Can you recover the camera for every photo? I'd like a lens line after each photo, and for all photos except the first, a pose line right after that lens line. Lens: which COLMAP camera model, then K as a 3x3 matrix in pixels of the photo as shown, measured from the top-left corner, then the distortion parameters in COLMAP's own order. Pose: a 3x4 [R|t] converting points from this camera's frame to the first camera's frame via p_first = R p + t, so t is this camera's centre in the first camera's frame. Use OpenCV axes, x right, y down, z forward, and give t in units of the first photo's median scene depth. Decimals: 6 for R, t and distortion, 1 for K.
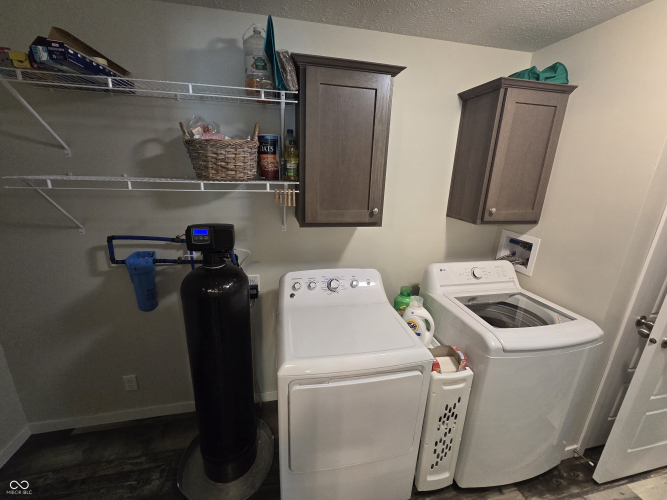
lens RADIAL K [[268.8, 0, 334.1], [0, 268.8, 249.1], [0, 0, 1]] dist [-0.003002, 0.000664]
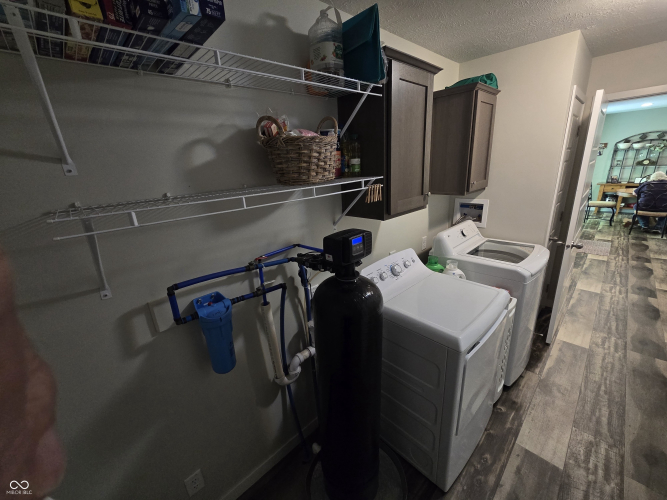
lens RADIAL K [[268.8, 0, 332.0], [0, 268.8, 248.4], [0, 0, 1]] dist [-0.003002, 0.000664]
pose [[0.848218, -0.235239, 0.474541, -0.784881], [0.227394, 0.970922, 0.074849, -0.098548], [-0.478350, 0.044419, 0.877045, 0.207899]]
